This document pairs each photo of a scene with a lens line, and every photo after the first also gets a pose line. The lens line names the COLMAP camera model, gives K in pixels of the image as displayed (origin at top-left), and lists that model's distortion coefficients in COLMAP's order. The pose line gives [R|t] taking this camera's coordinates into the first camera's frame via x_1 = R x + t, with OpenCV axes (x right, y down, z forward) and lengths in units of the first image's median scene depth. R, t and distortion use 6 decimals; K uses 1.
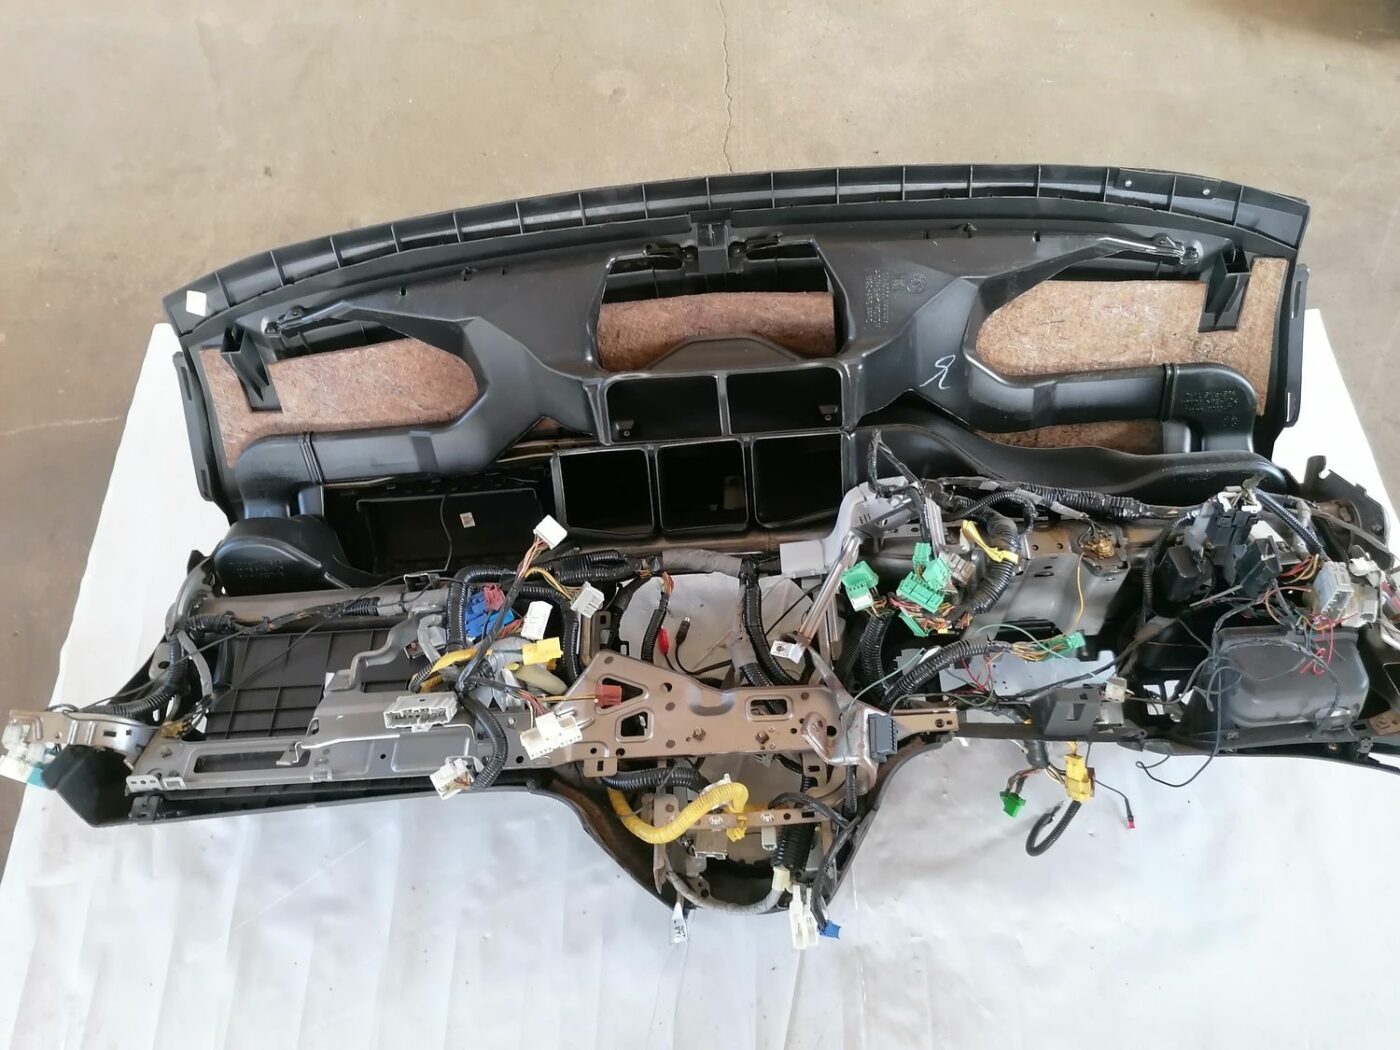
lens RADIAL K [[1046.9, 0, 709.3], [0, 1046.9, 518.0], [0, 0, 1]] dist [0.080637, -0.130611]
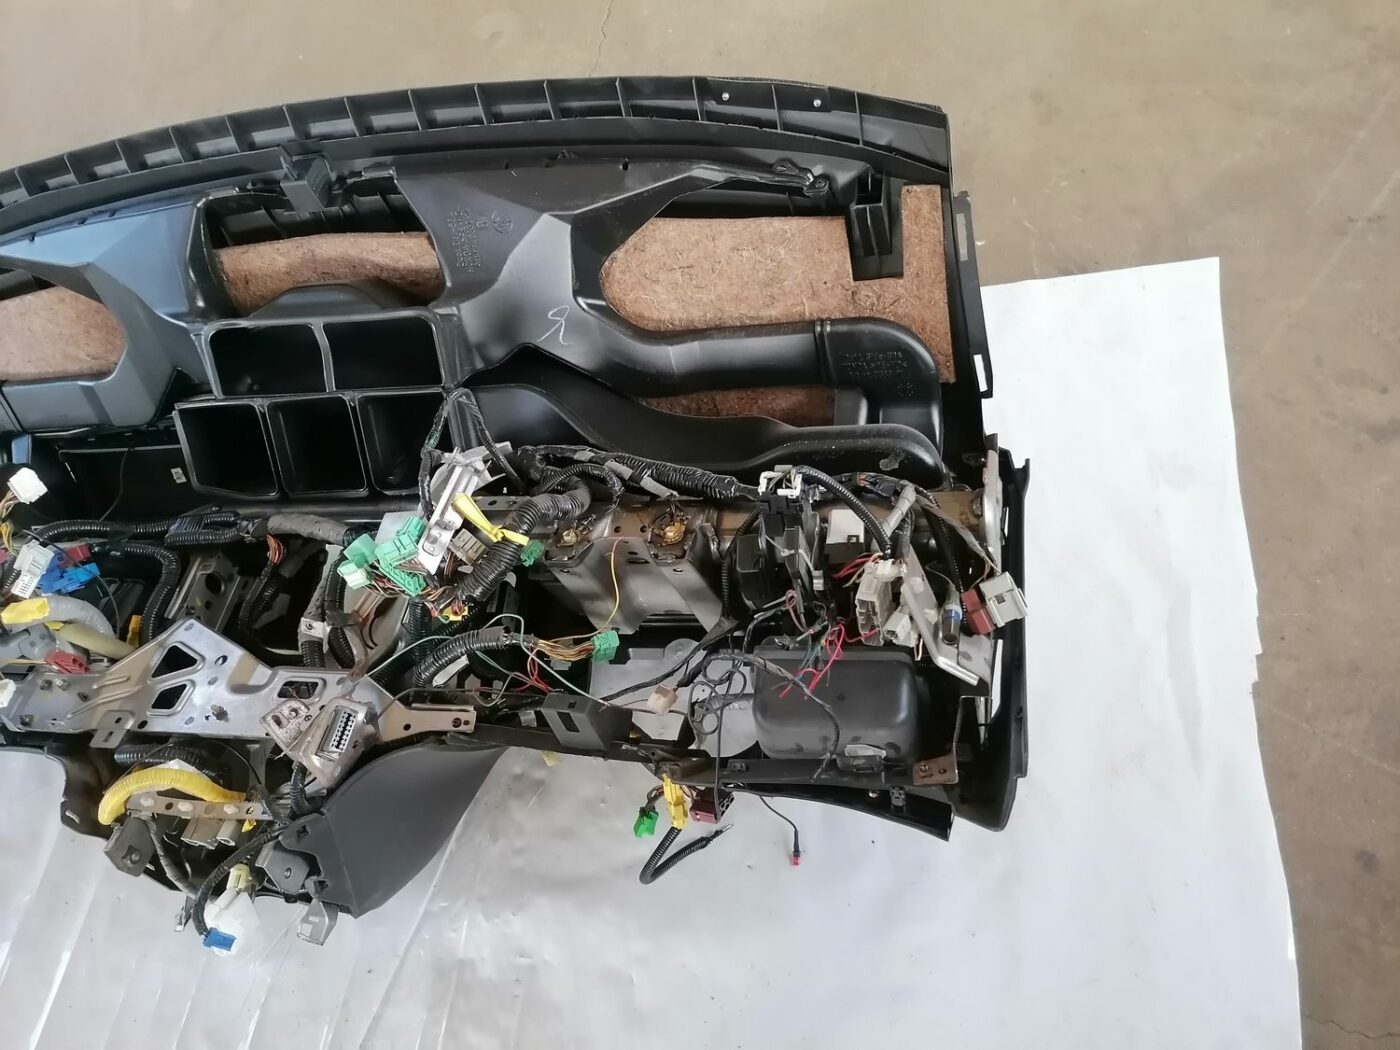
lens RADIAL K [[1055.1, 0, 707.6], [0, 1055.1, 520.1], [0, 0, 1]] dist [0.082788, -0.111662]
pose [[0.974479, 0.047279, -0.219442, 0.541425], [-0.041853, 0.998694, 0.029315, -0.007689], [0.220541, -0.019382, 0.975185, 0.164083]]
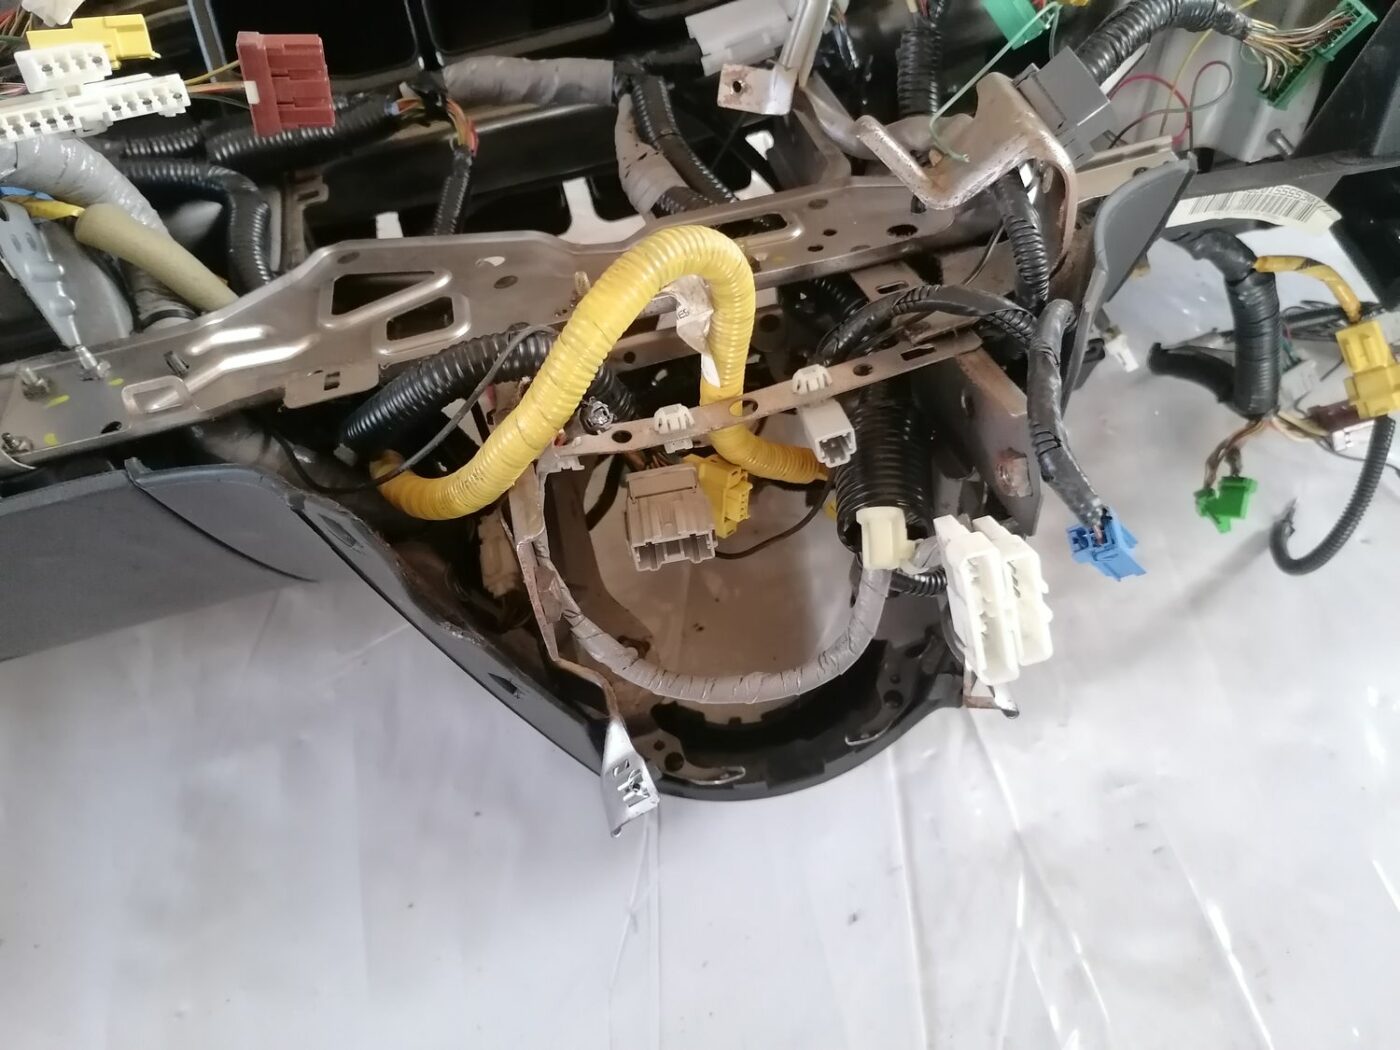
lens RADIAL K [[1055.1, 0, 707.6], [0, 1055.1, 520.1], [0, 0, 1]] dist [0.082788, -0.111662]
pose [[0.974546, -0.177954, 0.136353, -0.031439], [0.194498, 0.973599, -0.119479, 0.309472], [-0.111491, 0.142958, 0.983429, 0.552543]]
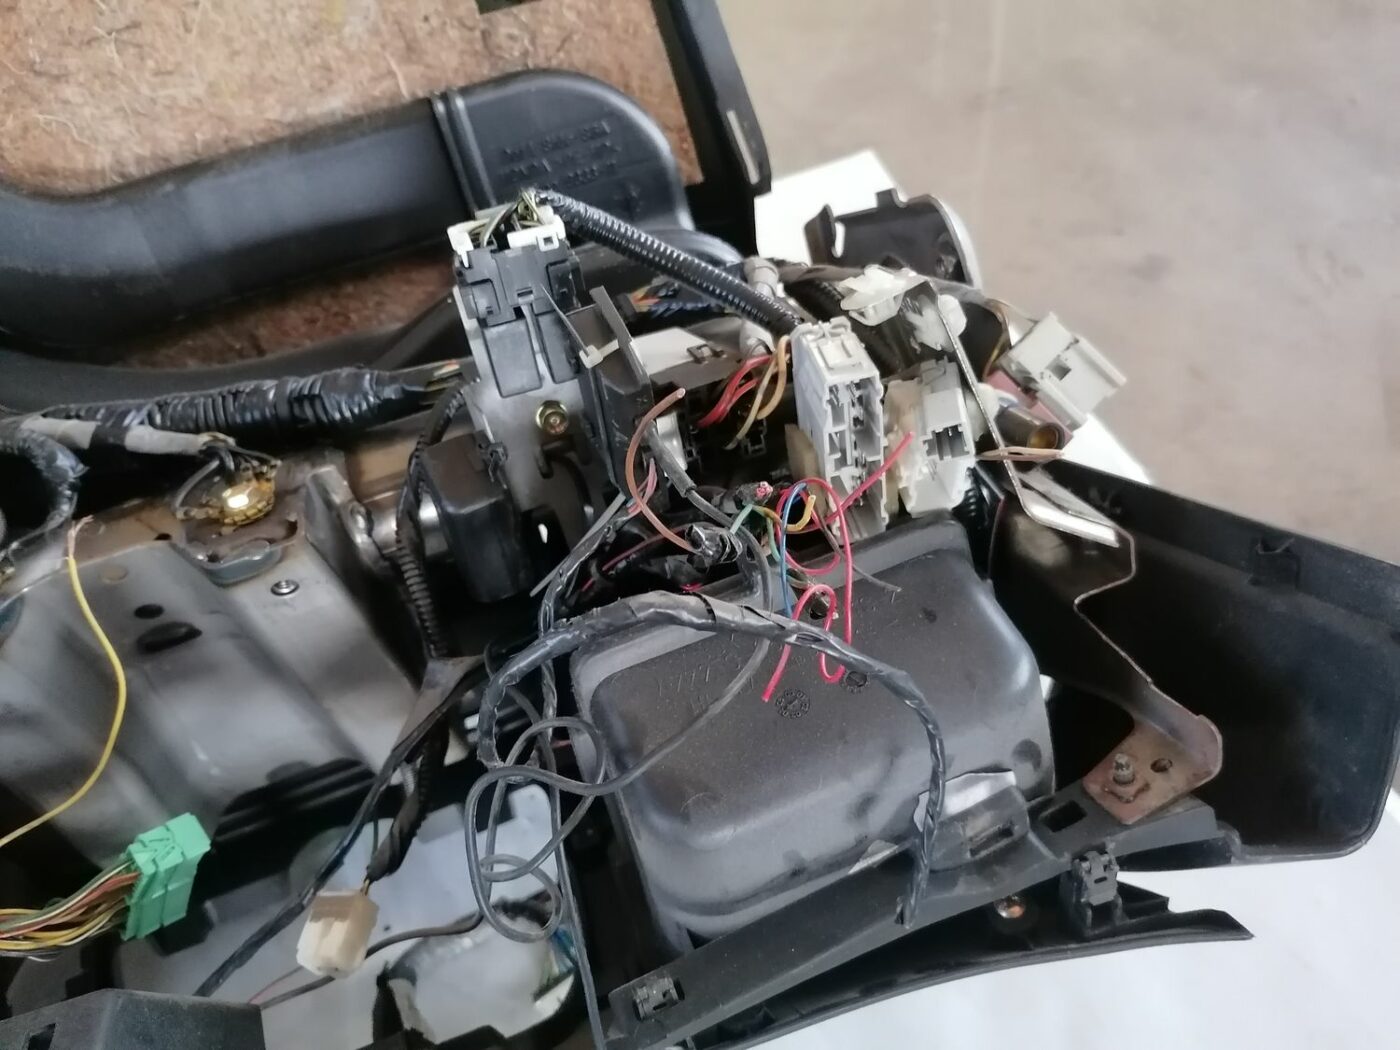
lens RADIAL K [[1065.0, 0, 700.0], [0, 1065.0, 525.0], [0, 0, 1]] dist [0.072277, -0.101933]
pose [[0.945710, -0.248365, 0.209636, 0.402388], [0.280848, 0.949113, -0.142506, 0.113700], [-0.163575, 0.193645, 0.967339, 0.600759]]
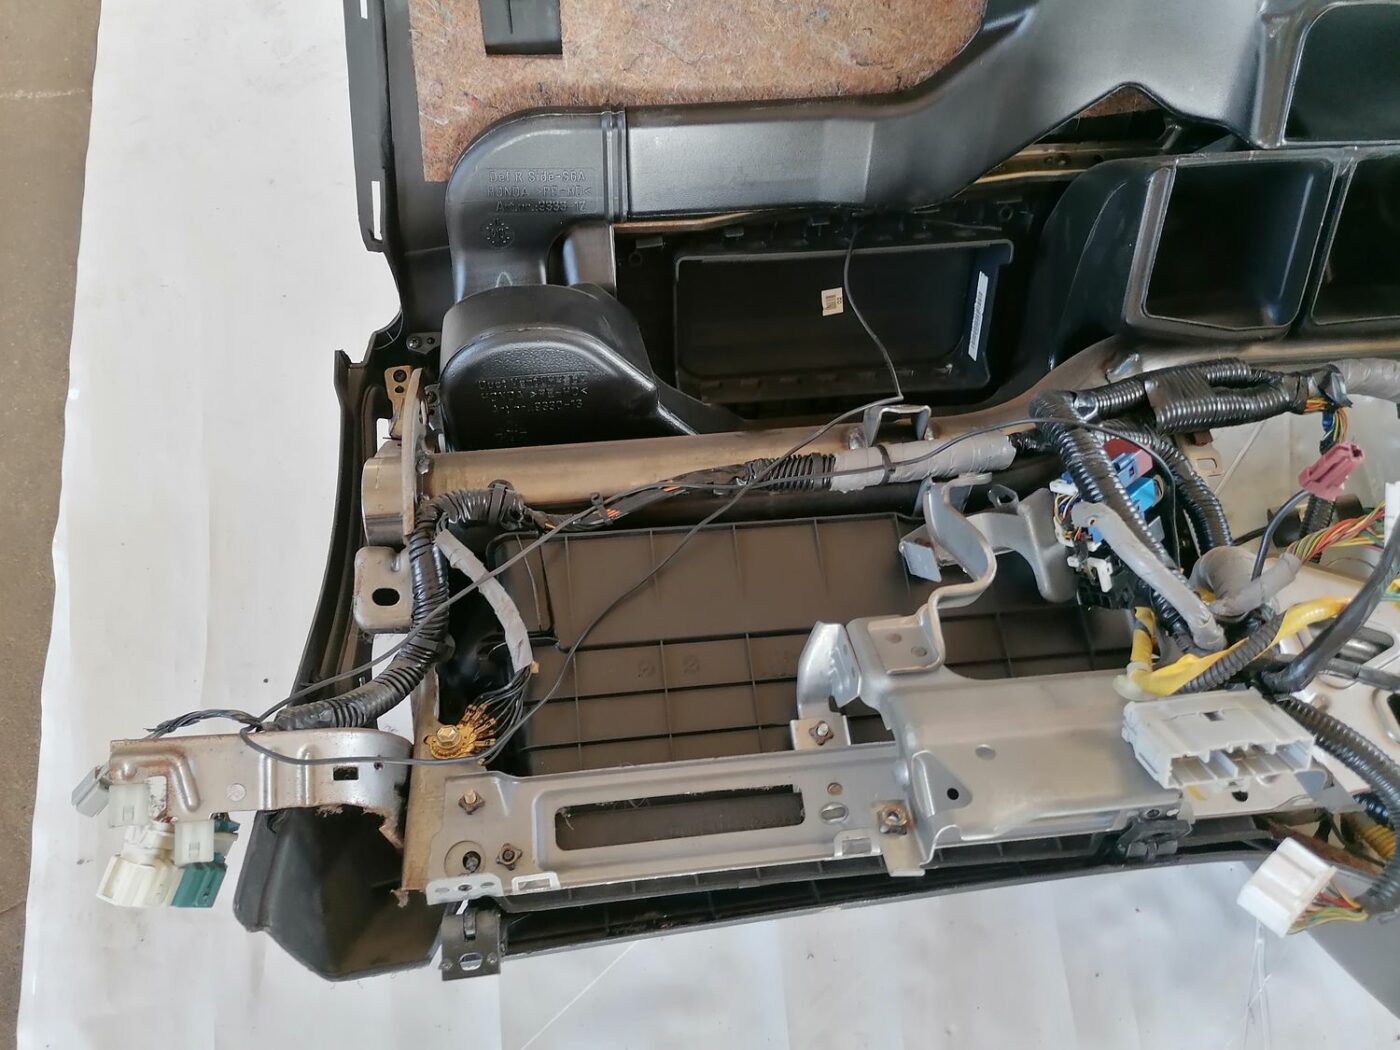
lens RADIAL K [[1065.0, 0, 700.0], [0, 1065.0, 525.0], [0, 0, 1]] dist [0.072277, -0.101933]
pose [[0.986252, -0.015647, 0.164506, -0.456324], [-0.015764, 0.982058, 0.187919, 0.014689], [-0.164494, -0.187929, 0.968310, 0.520544]]
